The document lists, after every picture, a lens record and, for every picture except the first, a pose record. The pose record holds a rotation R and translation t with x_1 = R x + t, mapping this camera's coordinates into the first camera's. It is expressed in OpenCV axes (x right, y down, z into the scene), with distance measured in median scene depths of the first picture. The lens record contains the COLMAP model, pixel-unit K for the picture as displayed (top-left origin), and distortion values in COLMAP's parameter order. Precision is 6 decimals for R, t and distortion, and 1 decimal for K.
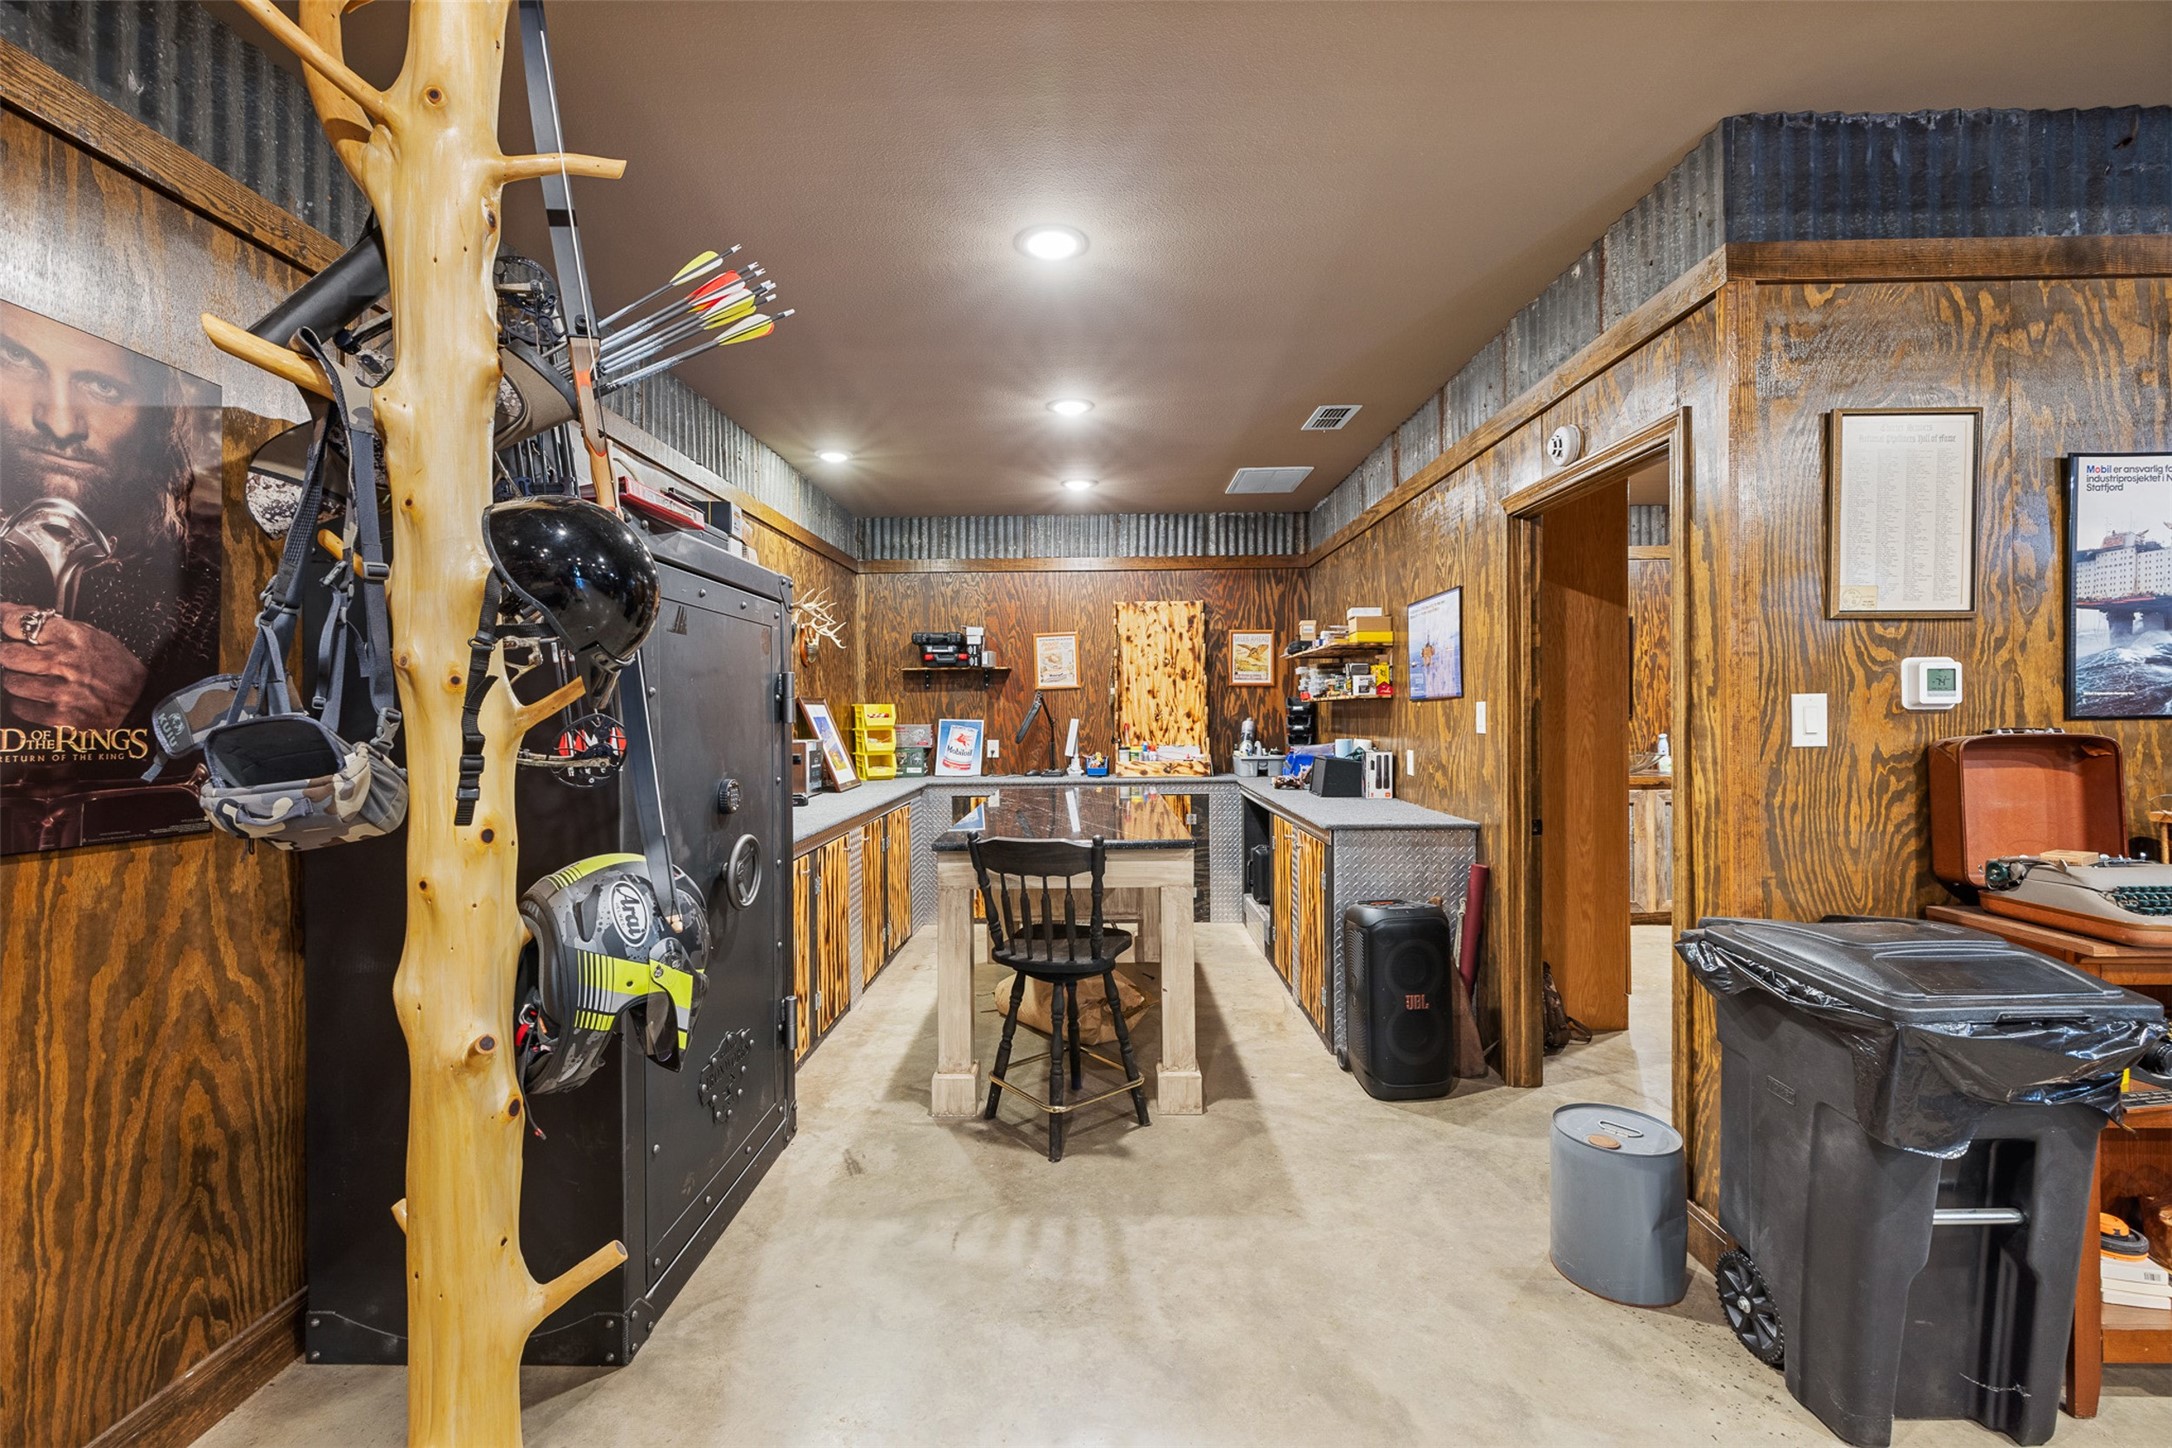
lens RADIAL K [[919.8, 0, 1084.8], [0, 919.8, 711.8], [0, 0, 1]] dist [0.002872, 0.000202]
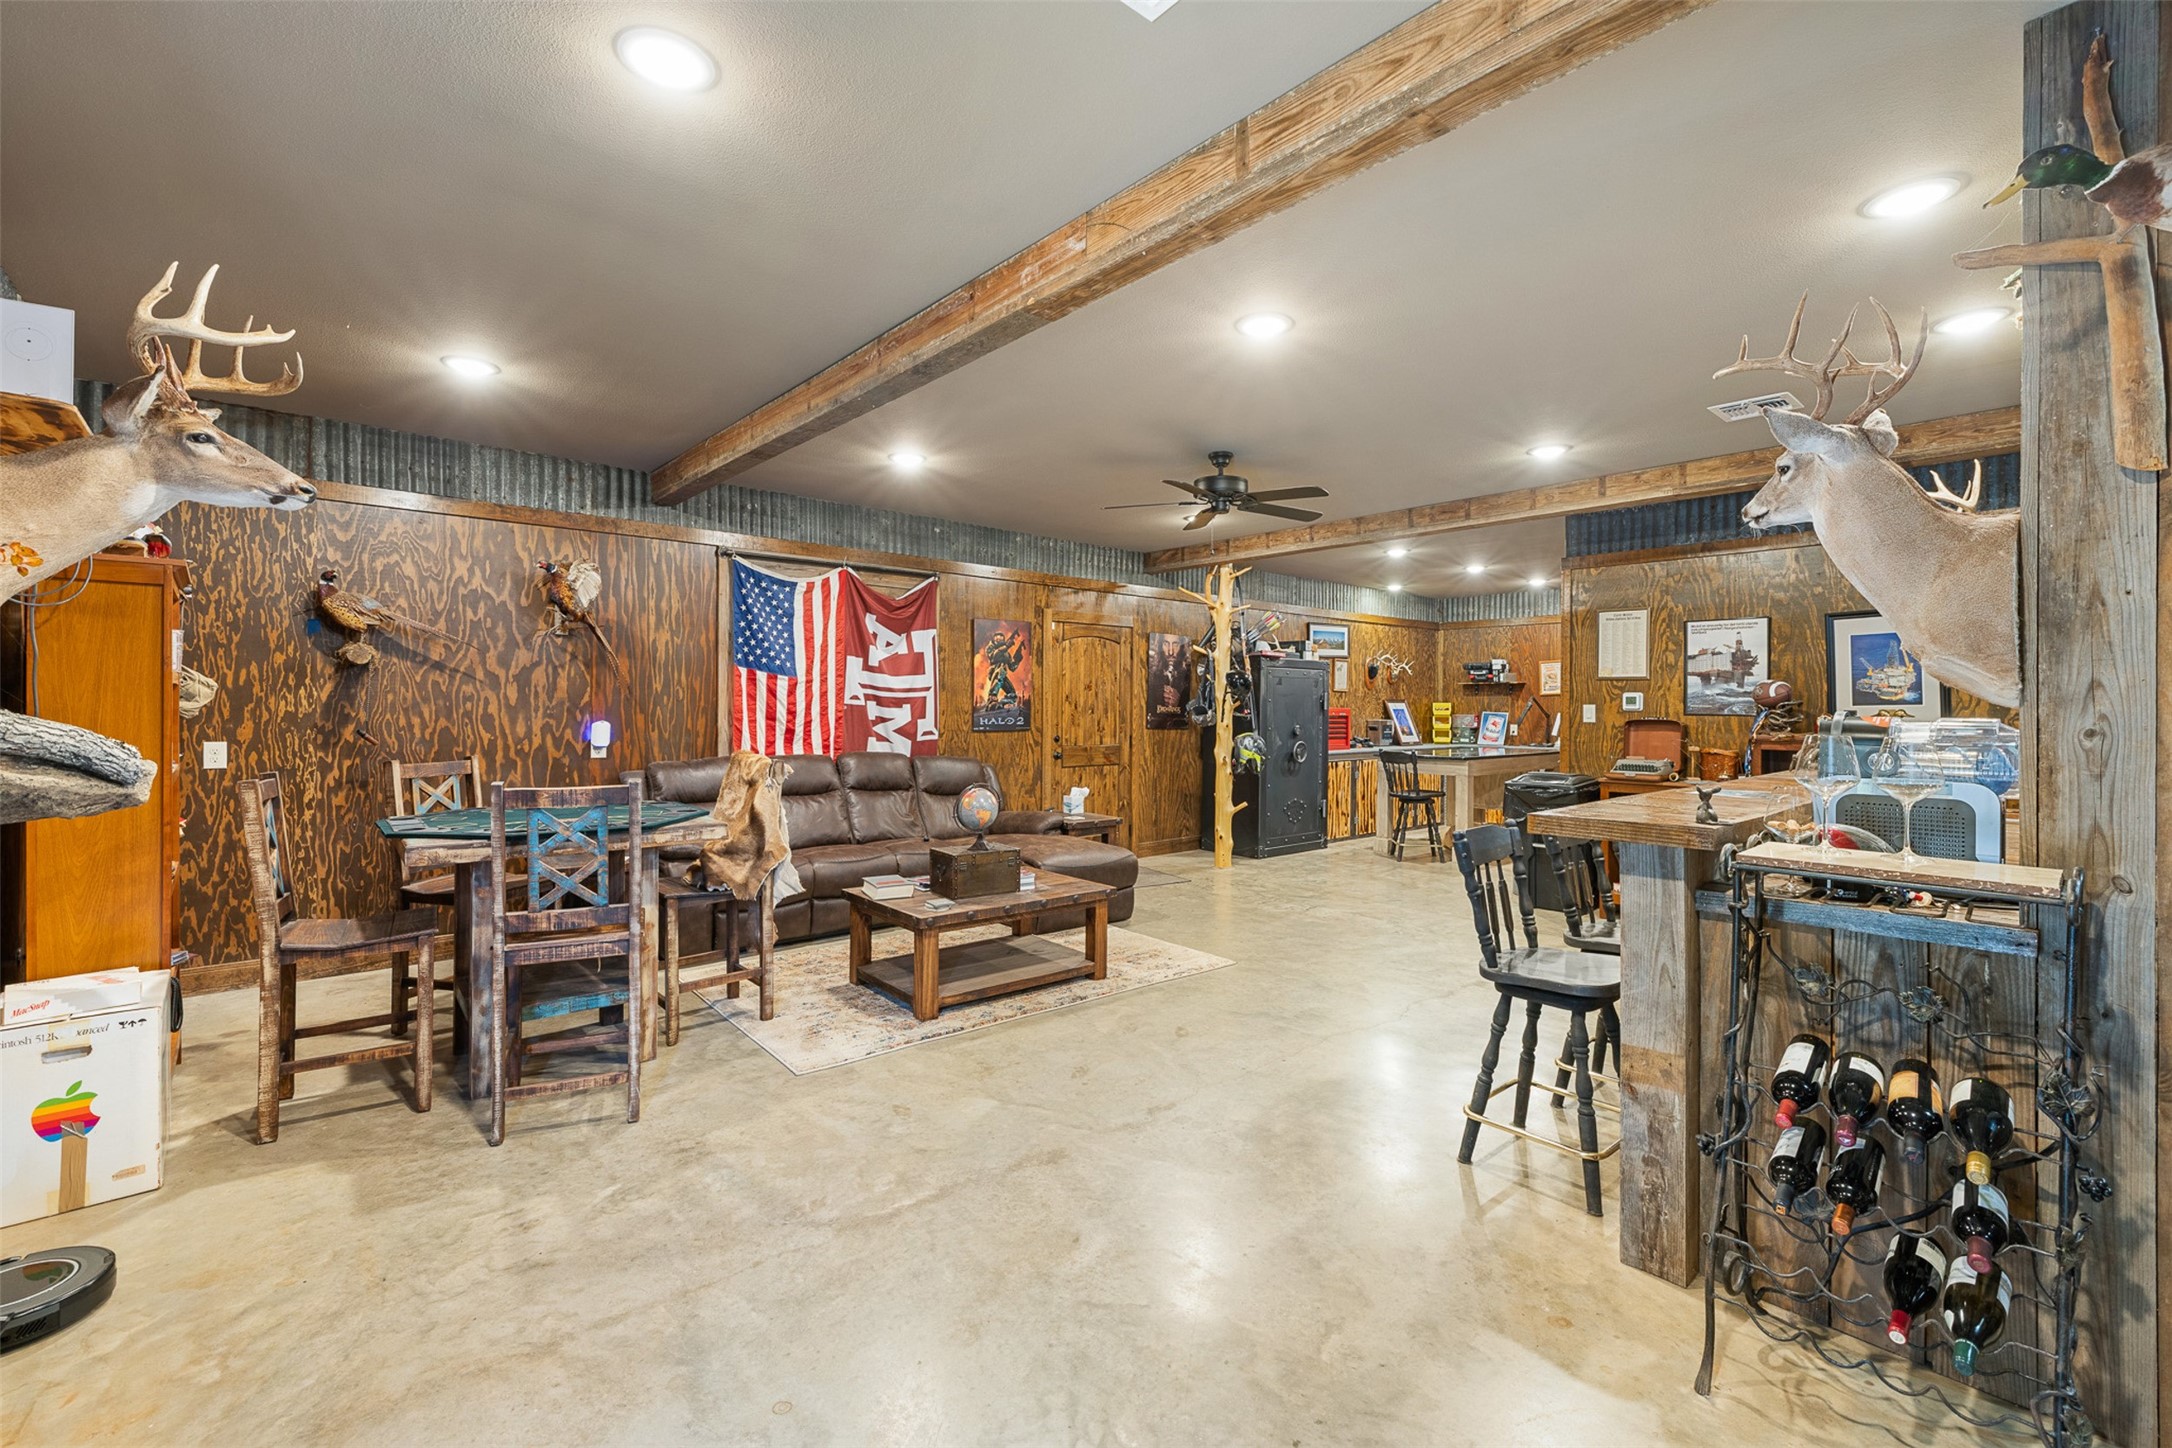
lens RADIAL K [[919.8, 0, 1084.8], [0, 919.8, 711.8], [0, 0, 1]] dist [0.002872, 0.000202]
pose [[0.676105, 0.018116, -0.736583, 1.891253], [-0.013221, 0.999835, 0.012456, -0.012125], [0.736687, 0.001317, 0.676233, -2.249824]]
